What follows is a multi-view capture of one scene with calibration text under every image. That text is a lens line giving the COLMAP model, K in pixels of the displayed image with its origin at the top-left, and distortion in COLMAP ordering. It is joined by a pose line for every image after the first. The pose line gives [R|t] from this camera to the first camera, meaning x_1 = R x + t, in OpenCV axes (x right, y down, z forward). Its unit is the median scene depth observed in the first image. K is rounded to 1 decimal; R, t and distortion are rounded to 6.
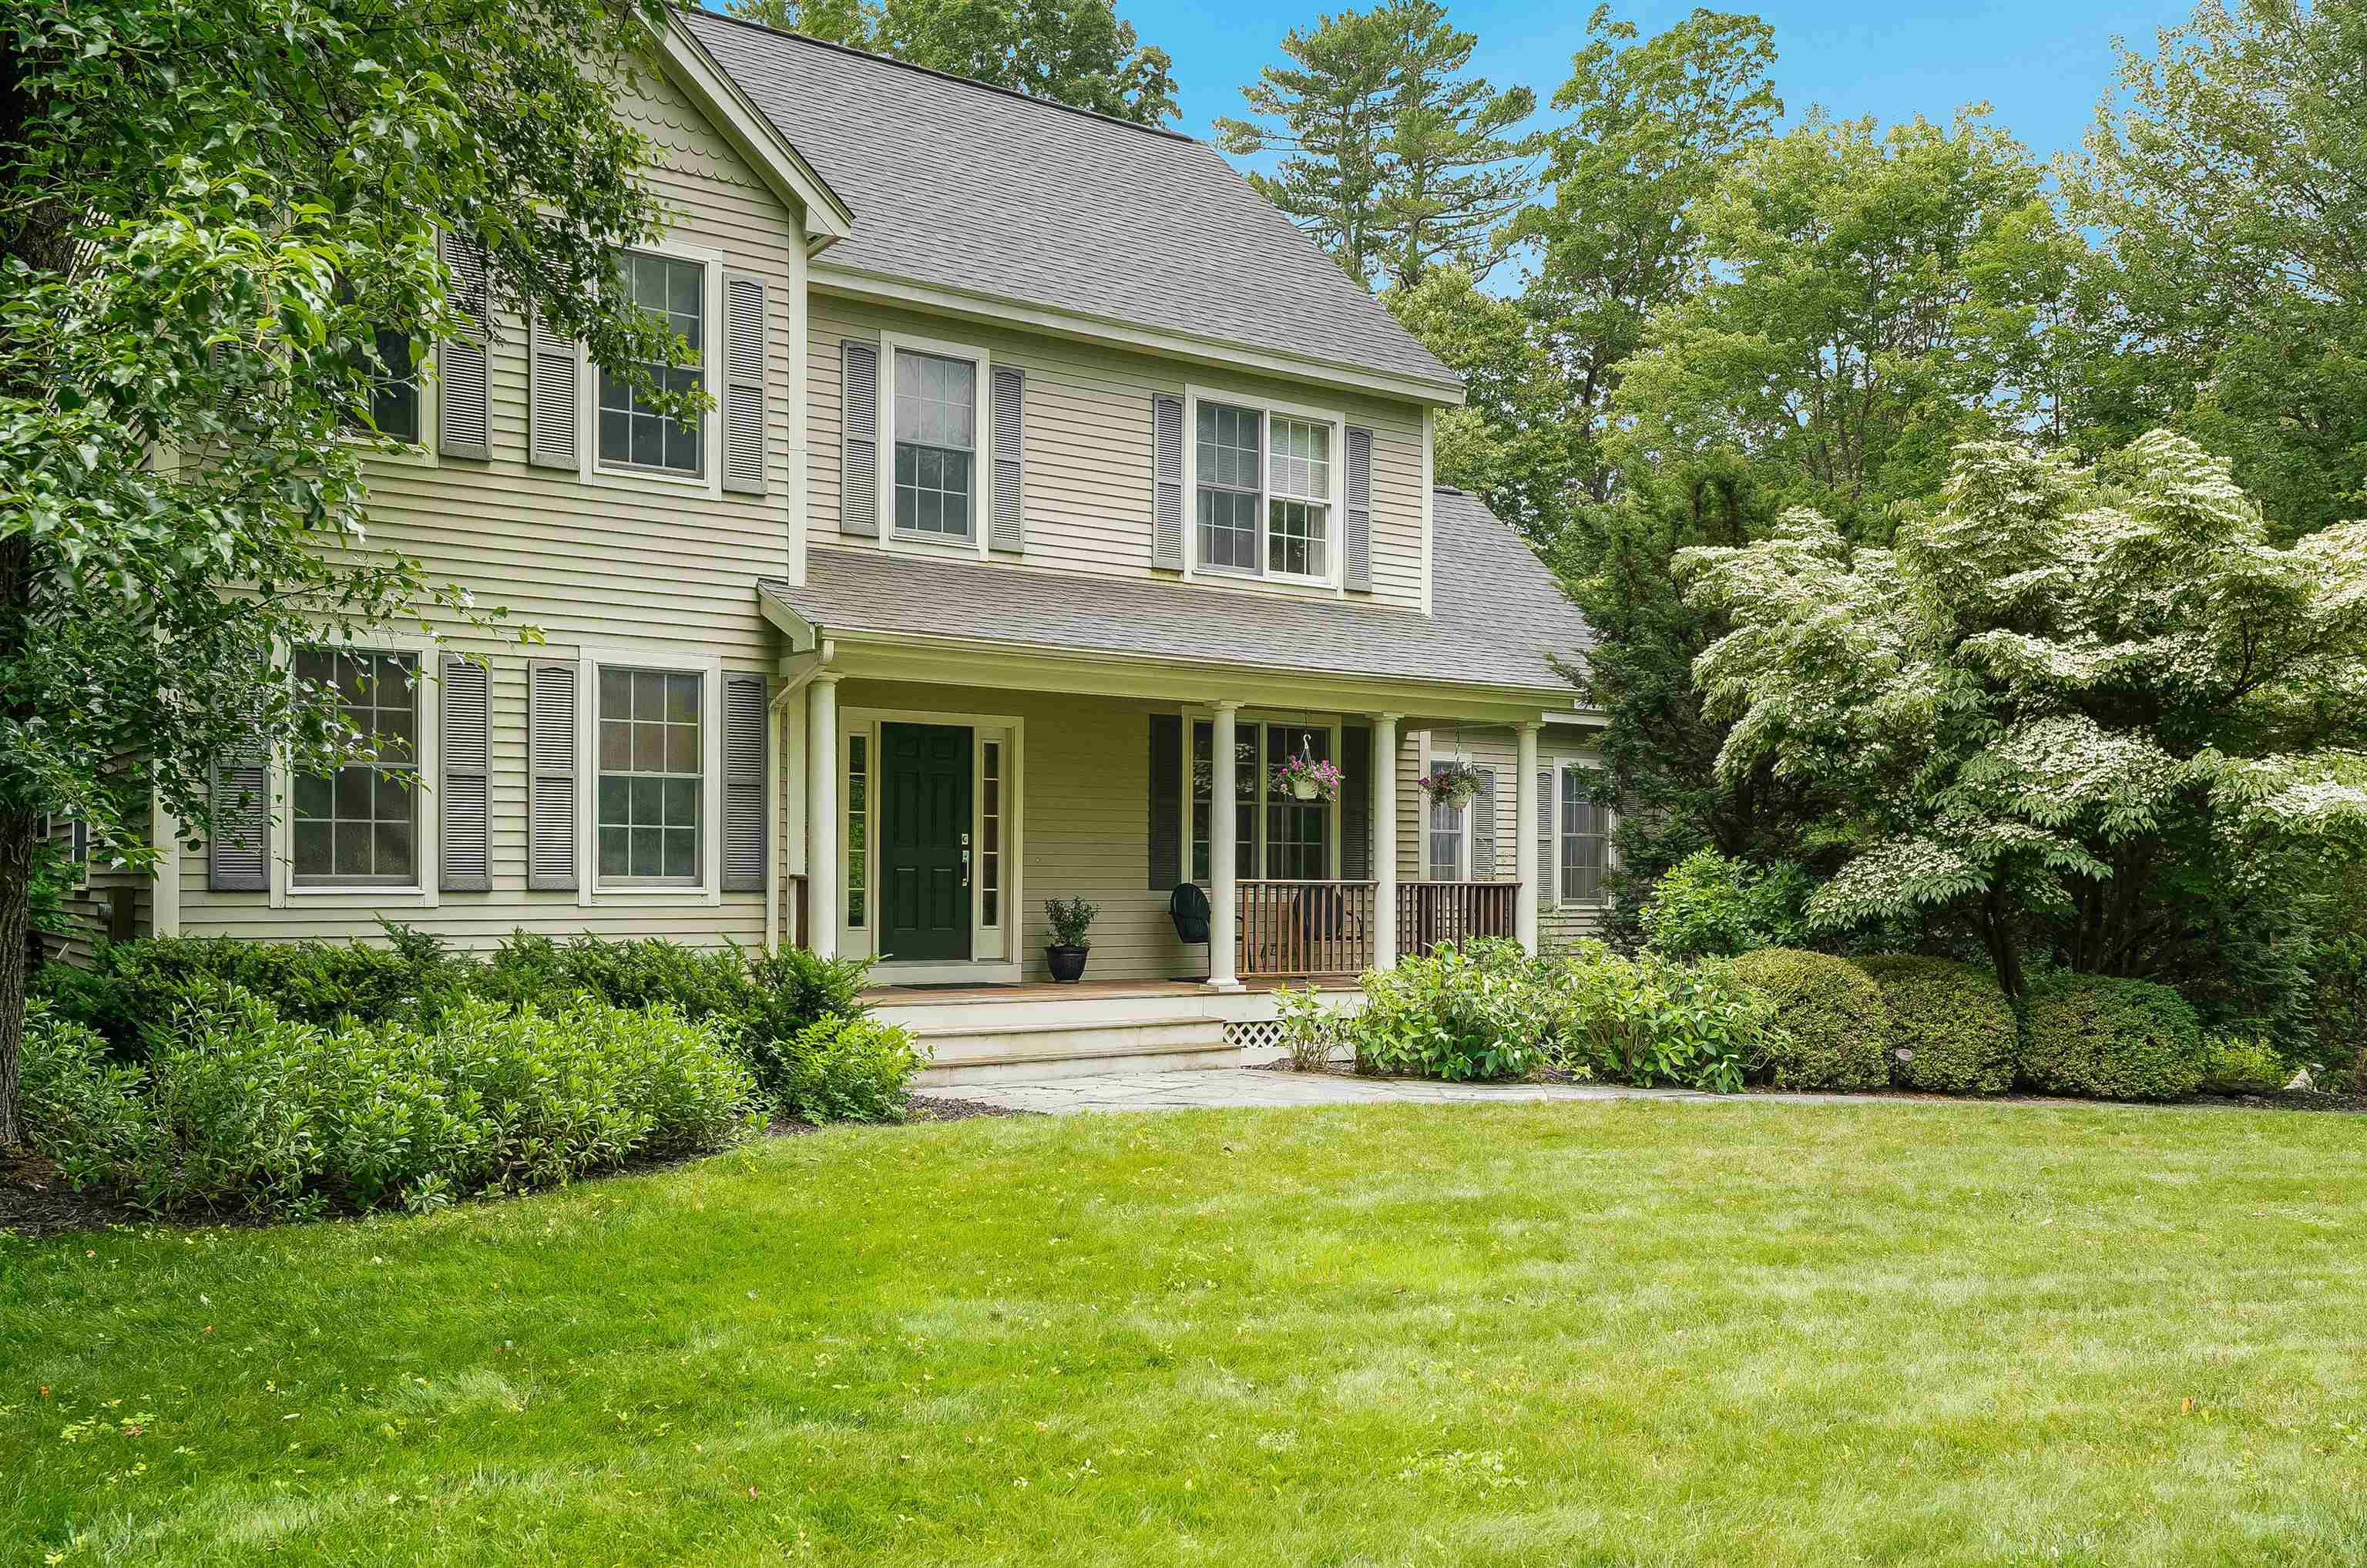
lens RADIAL K [[2045.2, 0, 1183.9], [0, 2045.2, 790.9], [0, 0, 1]] dist [0.003378, 0.000131]
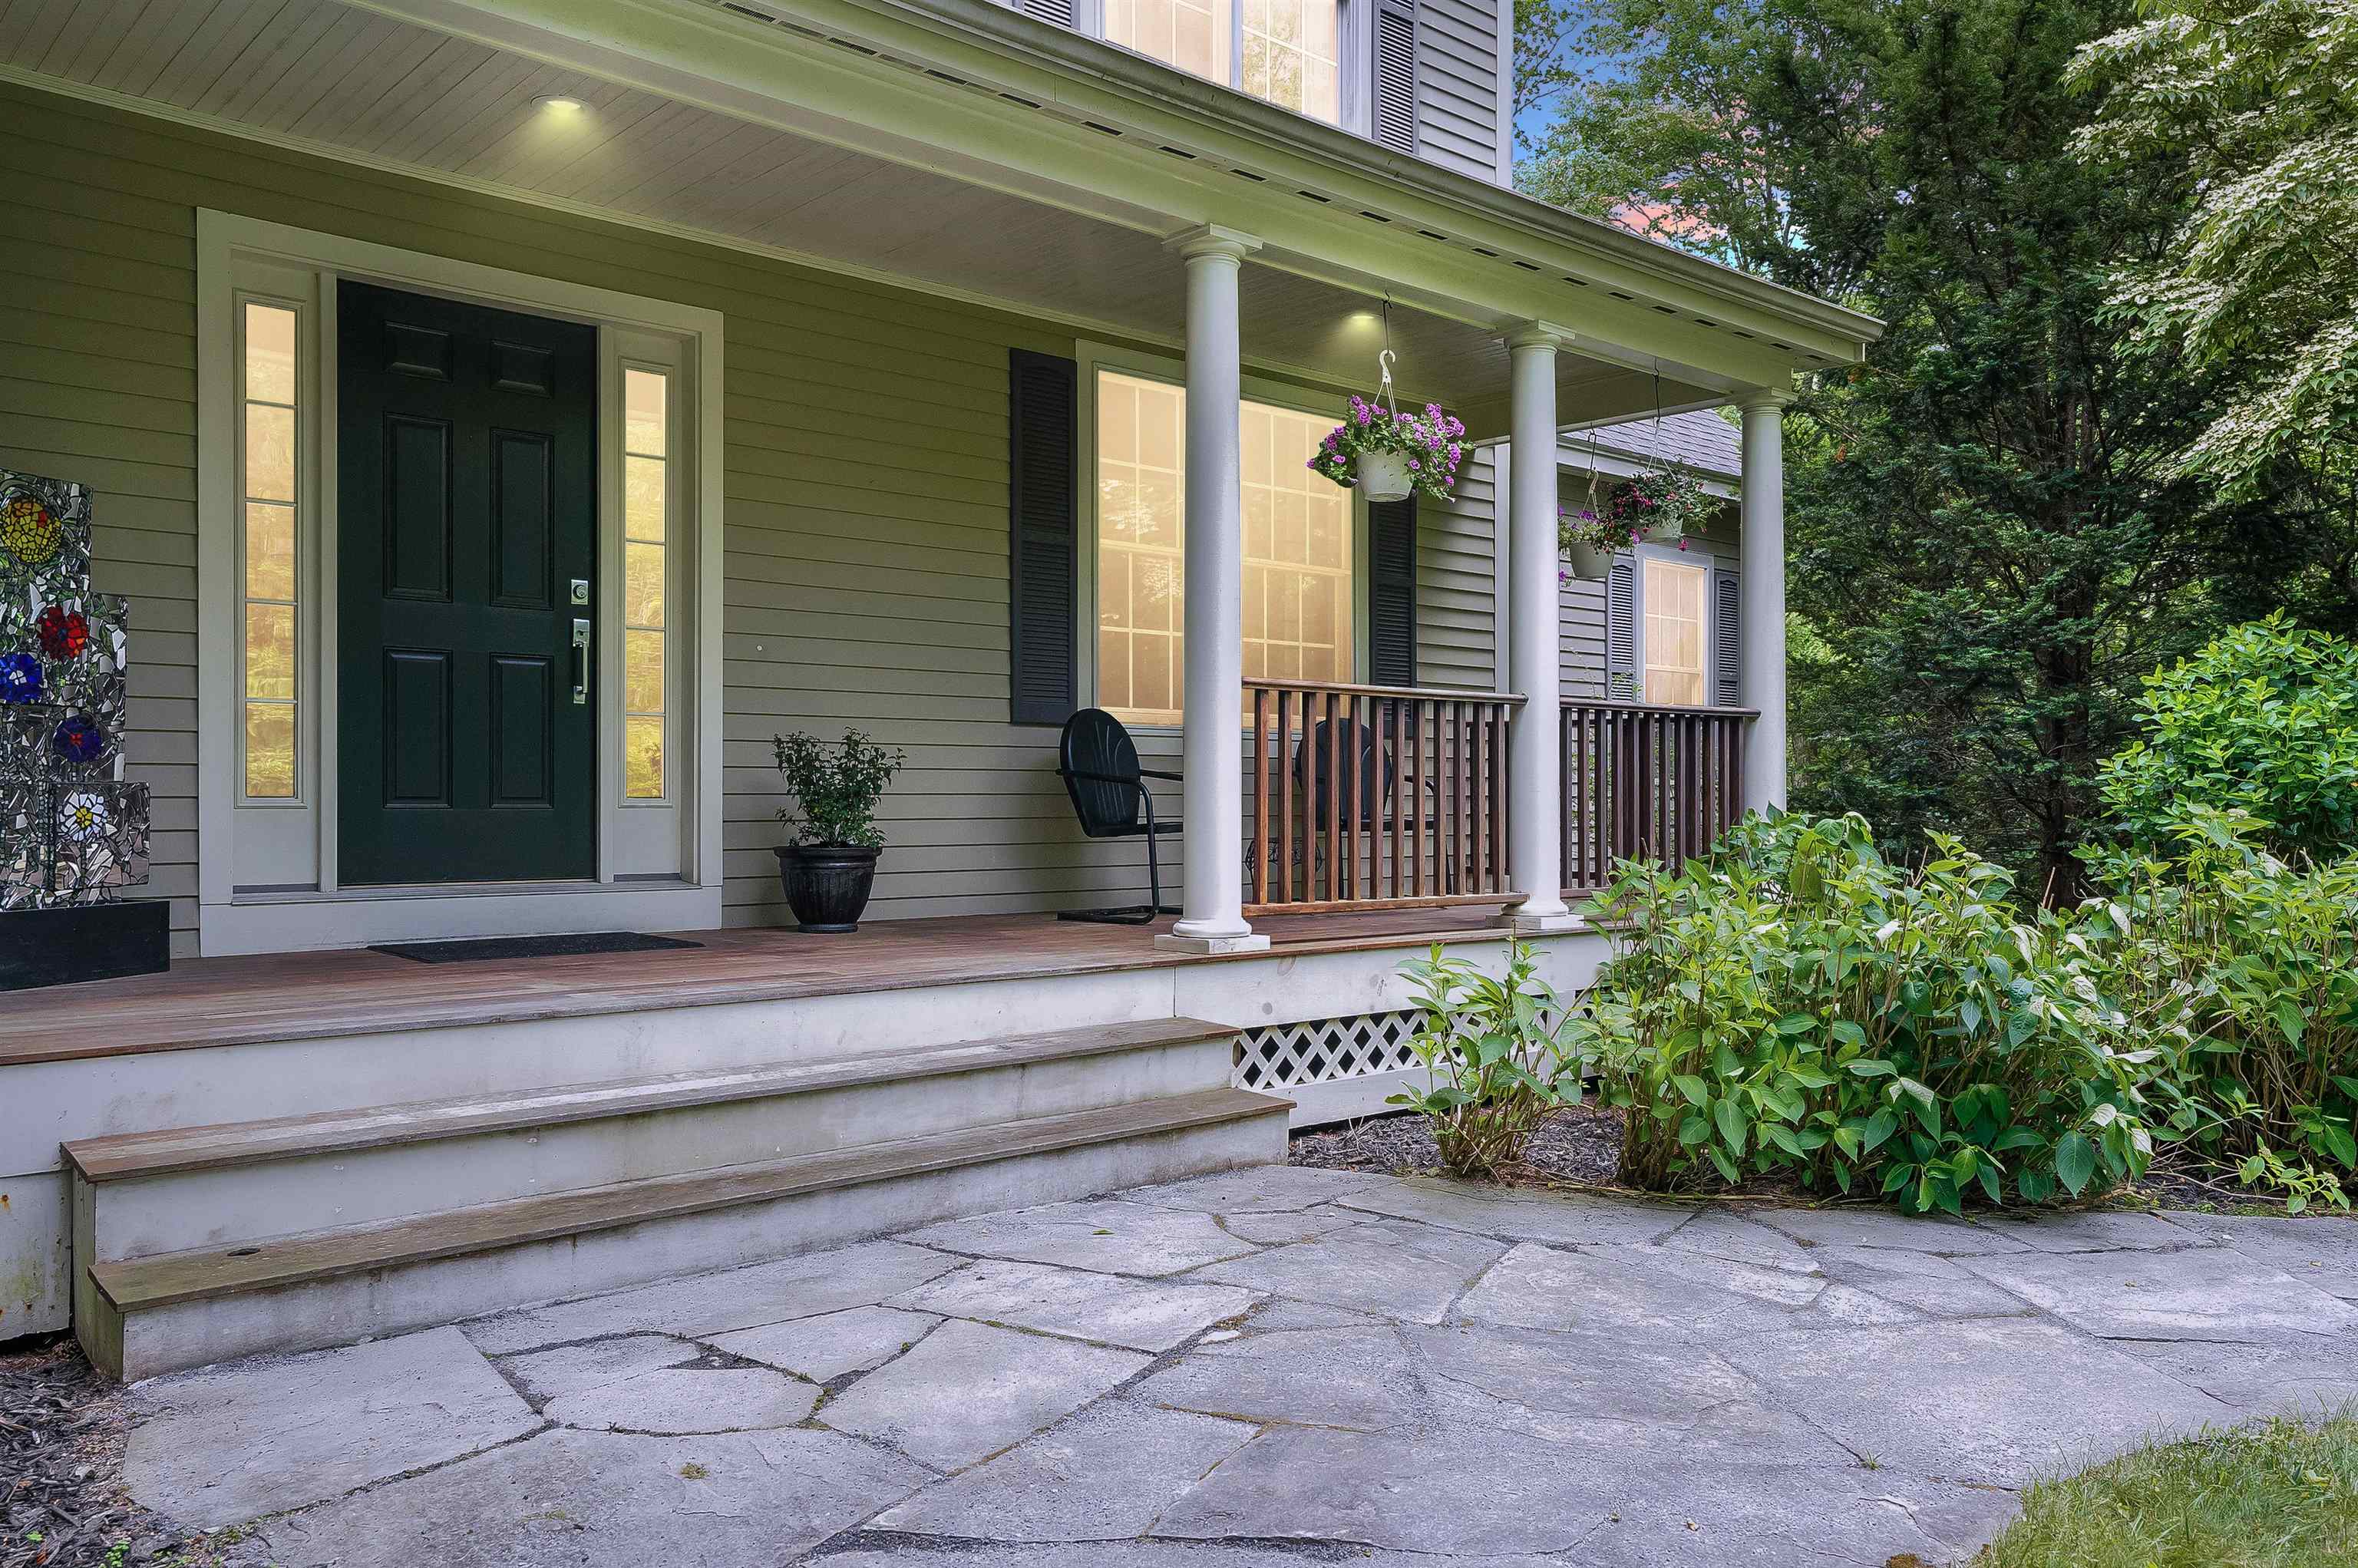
lens RADIAL K [[1774.5, 0, 1179.3], [0, 1774.5, 784.4], [0, 0, 1]] dist [-0.005558, -0.000531]
pose [[0.993831, -0.002981, 0.110863, -0.025137], [-0.000439, 0.999525, 0.030813, 0.052051], [-0.110902, -0.030671, 0.993358, 0.625626]]
